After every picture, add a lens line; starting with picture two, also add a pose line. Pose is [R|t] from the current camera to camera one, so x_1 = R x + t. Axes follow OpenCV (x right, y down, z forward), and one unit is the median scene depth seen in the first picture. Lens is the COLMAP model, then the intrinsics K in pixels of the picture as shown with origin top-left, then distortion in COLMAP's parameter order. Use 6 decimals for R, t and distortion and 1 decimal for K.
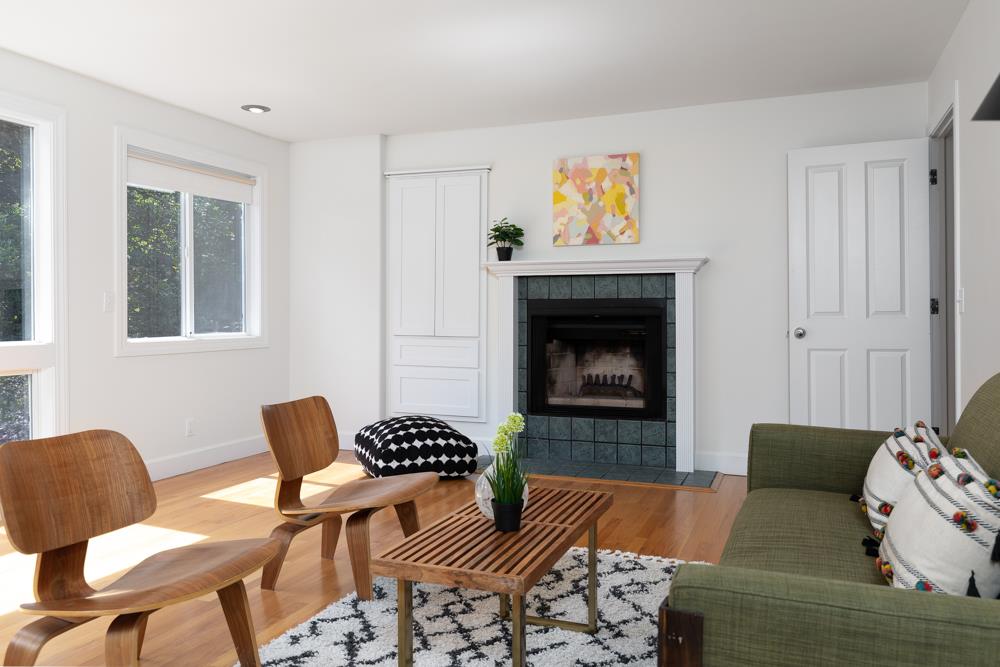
lens RADIAL K [[749.4, 0, 500.2], [0, 749.4, 329.7], [0, 0, 1]] dist [-0.000776, -0.000407]
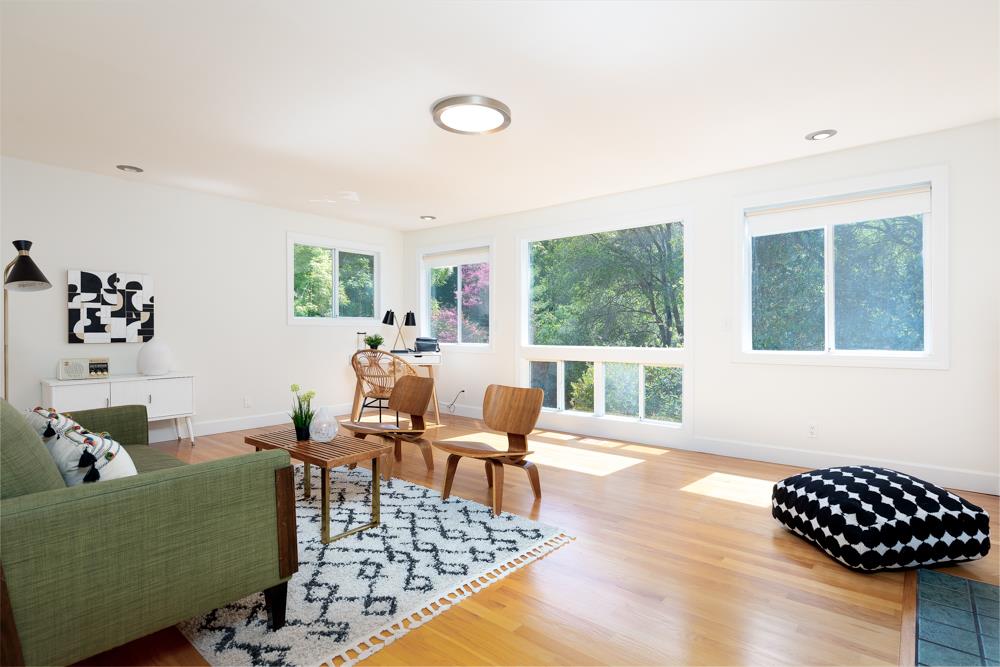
lens RADIAL K [[505.0, 0, 501.0], [0, 505.0, 329.1], [0, 0, 1]] dist [0.003839, 0.000205]
pose [[-0.307874, 0.006830, -0.951403, 0.893605], [-0.016832, 0.999779, 0.012624, -0.052020], [0.951278, 0.019901, -0.307691, 1.475970]]
